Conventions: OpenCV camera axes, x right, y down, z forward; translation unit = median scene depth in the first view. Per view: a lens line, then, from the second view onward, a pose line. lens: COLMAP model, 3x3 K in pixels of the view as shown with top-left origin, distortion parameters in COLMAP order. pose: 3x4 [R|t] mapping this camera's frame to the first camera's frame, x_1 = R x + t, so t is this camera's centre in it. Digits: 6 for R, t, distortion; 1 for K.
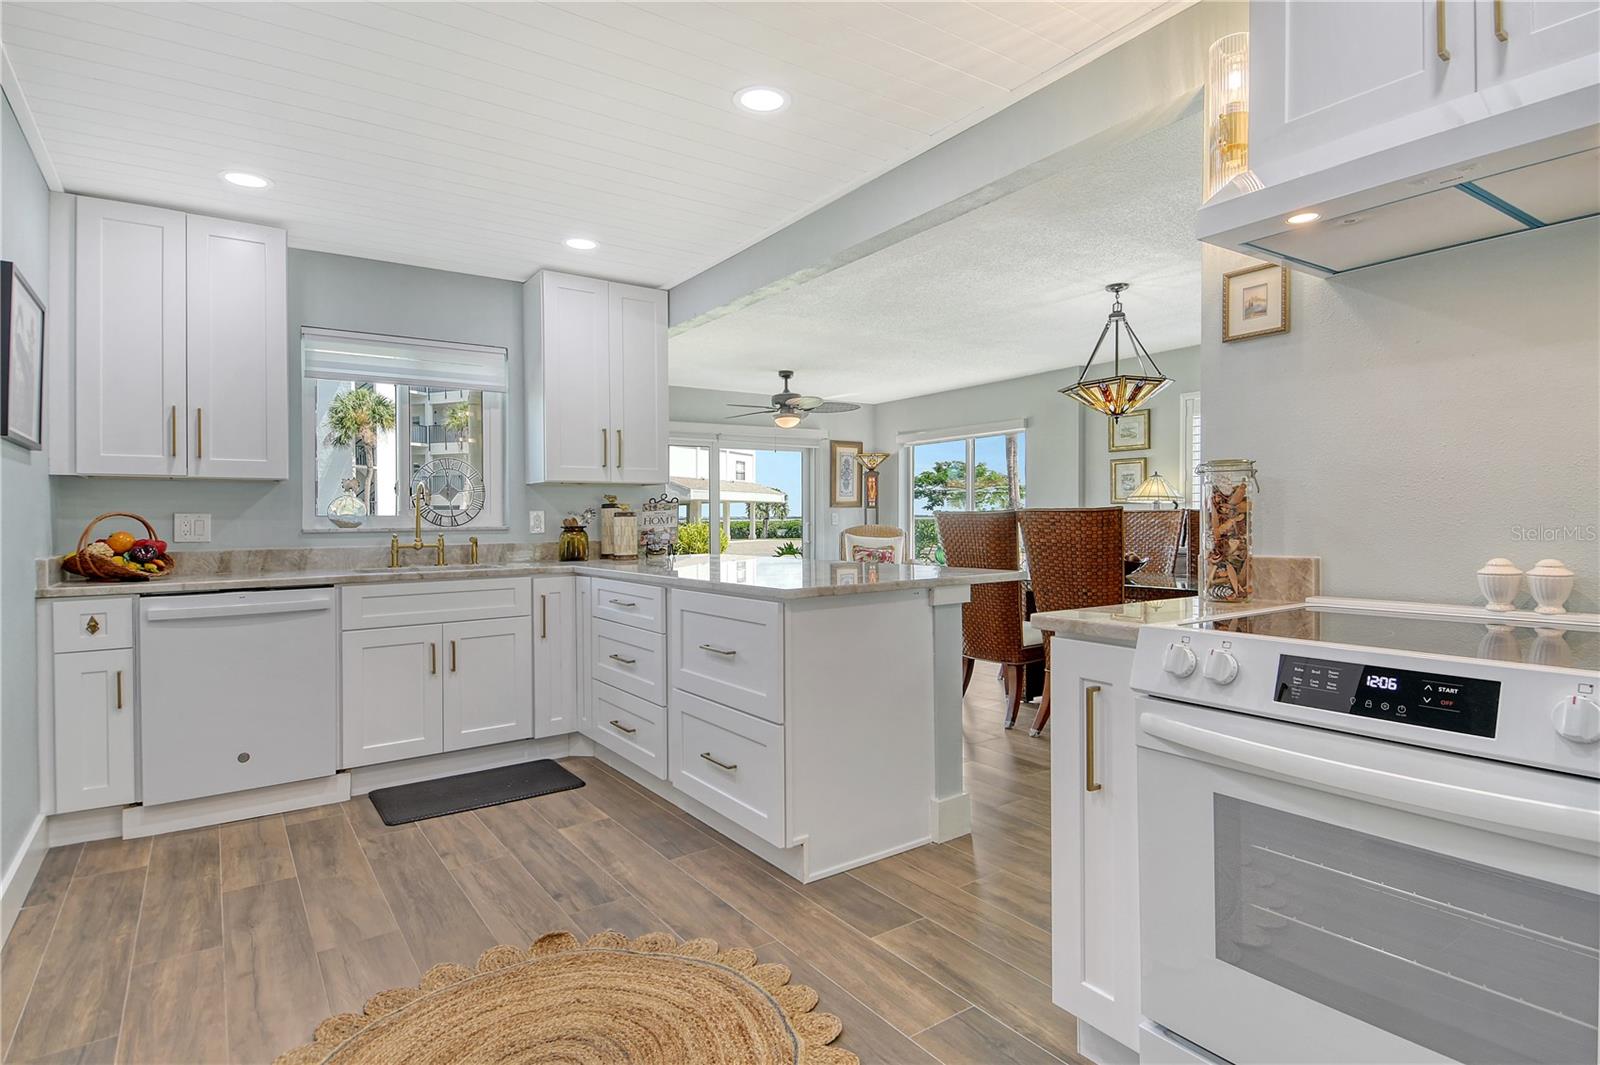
lens RADIAL K [[840.3, 0, 818.4], [0, 840.3, 525.4], [0, 0, 1]] dist [0.072544, -0.051355]
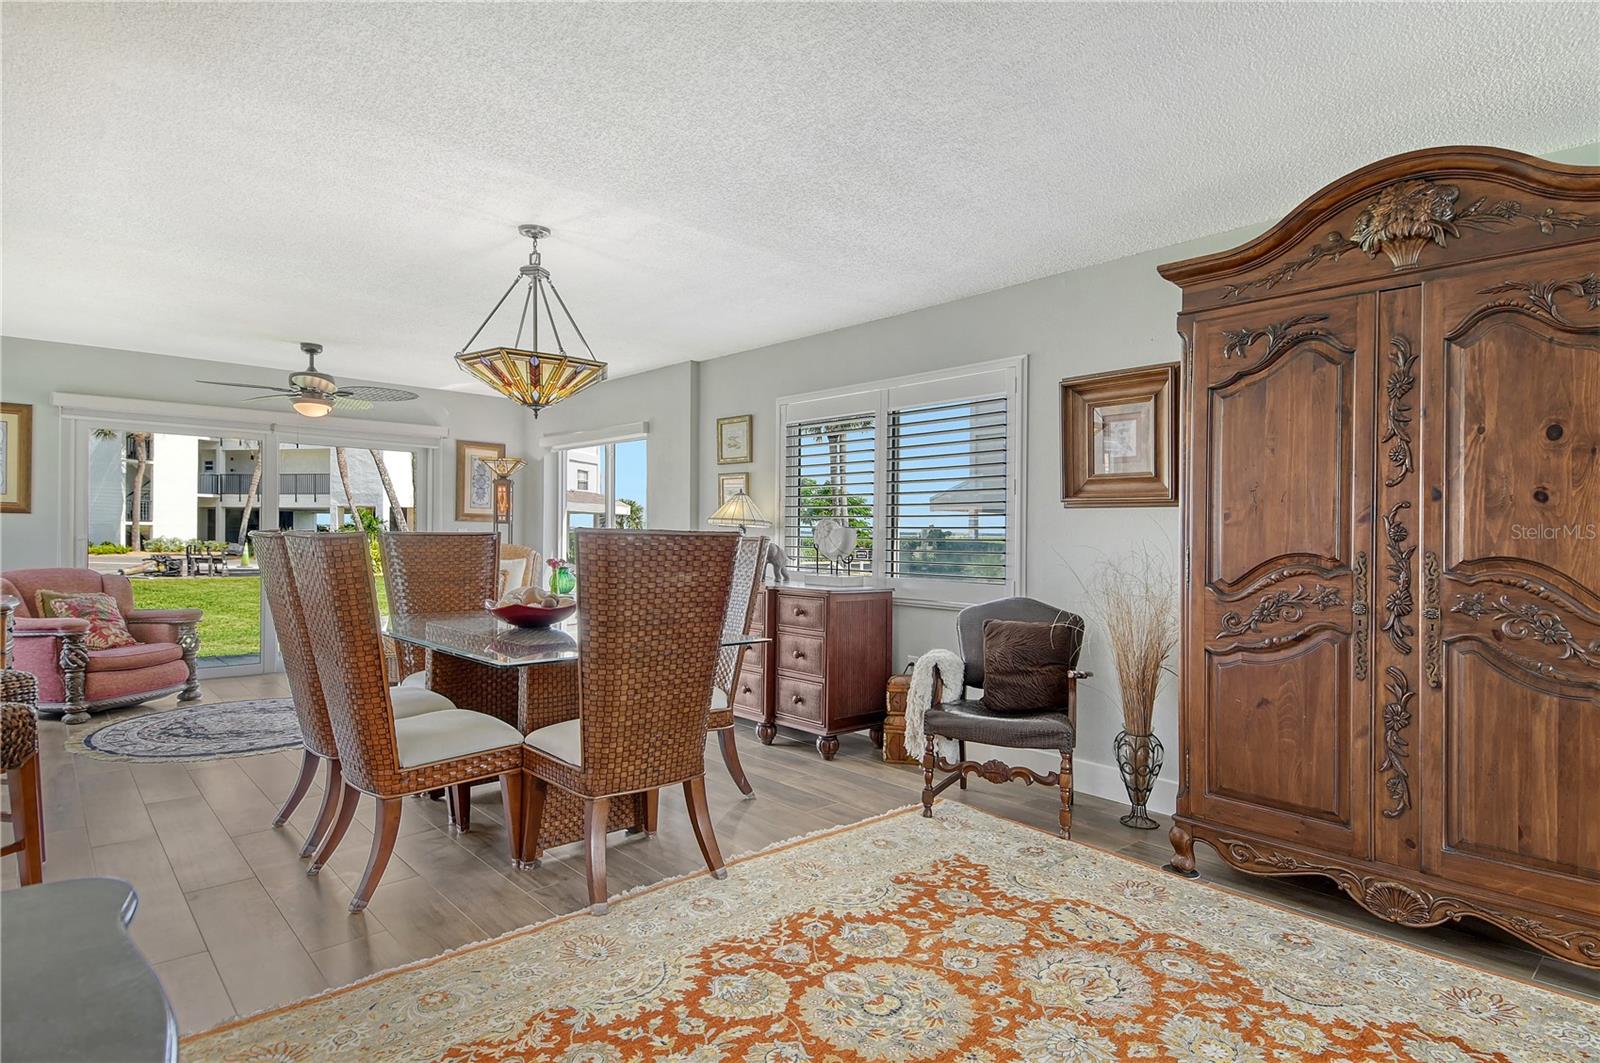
lens RADIAL K [[840.3, 0, 818.4], [0, 840.3, 524.4], [0, 0, 1]] dist [0.072544, -0.051355]
pose [[0.990793, 0.027730, 0.132515, 0.503872], [-0.025159, 0.999462, -0.021036, -0.018465], [-0.133027, 0.017508, 0.990958, 0.245165]]
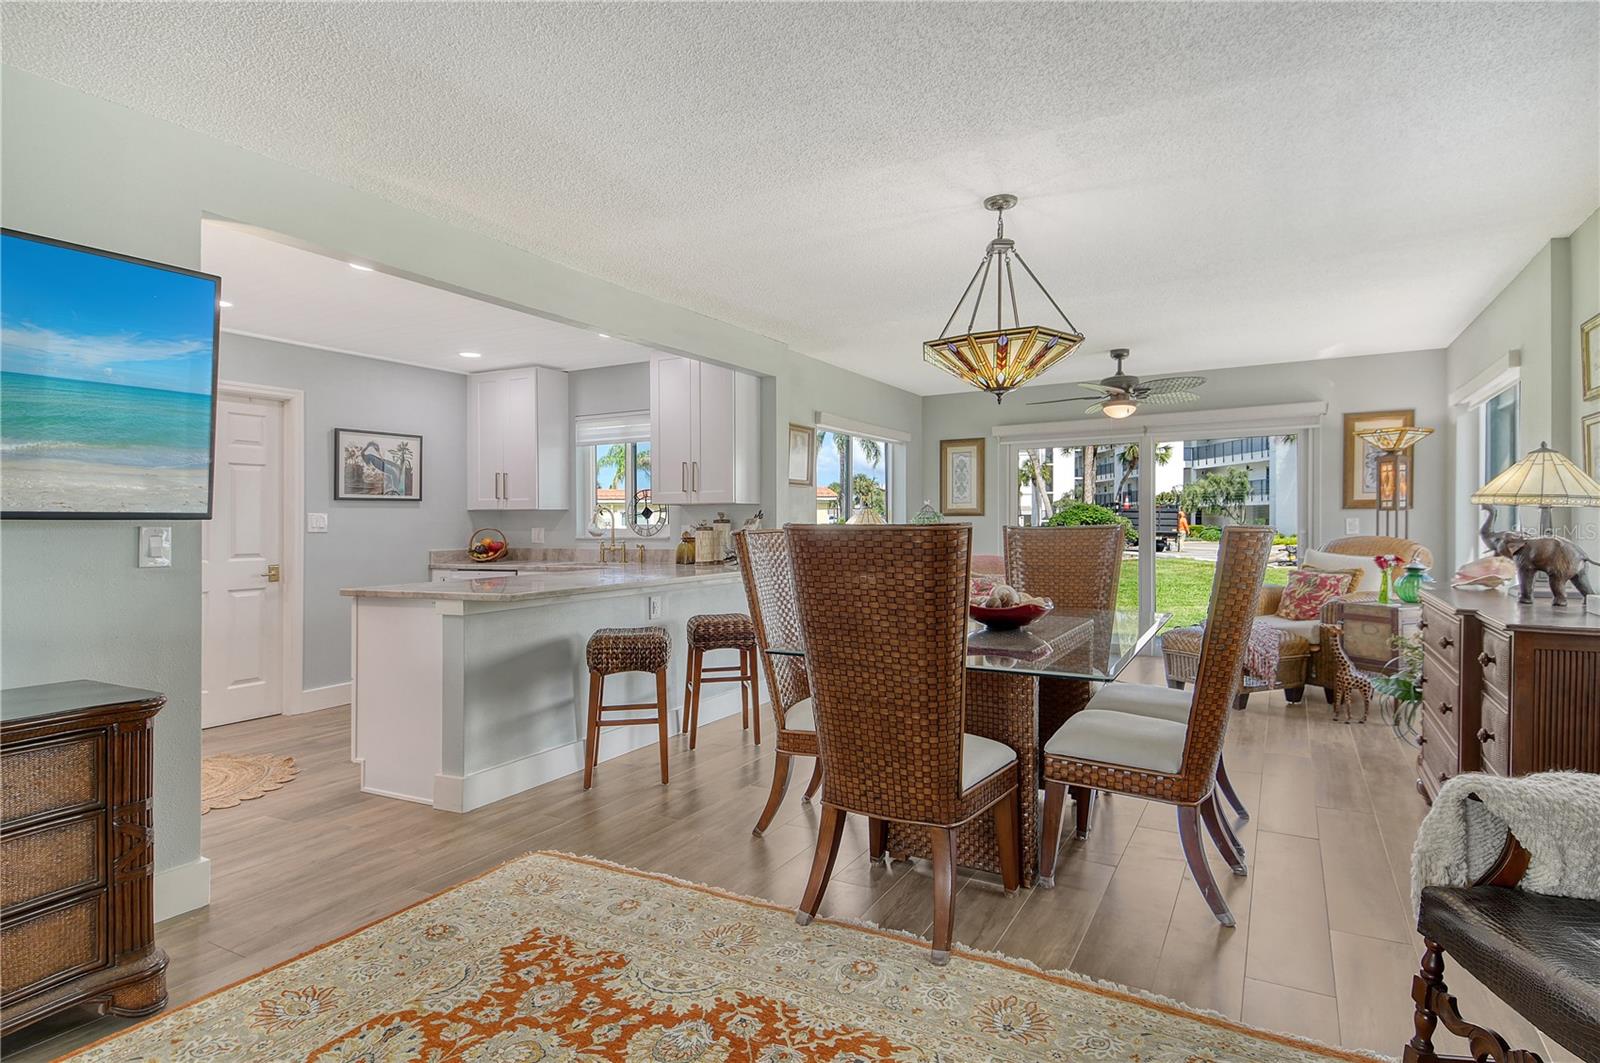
lens RADIAL K [[840.3, 0, 818.4], [0, 840.3, 524.4], [0, 0, 1]] dist [0.072544, -0.051355]
pose [[0.438397, 0.006910, -0.898755, 0.905490], [-0.000865, 0.999973, 0.007267, -0.026876], [0.898781, -0.002409, 0.438391, 0.575534]]
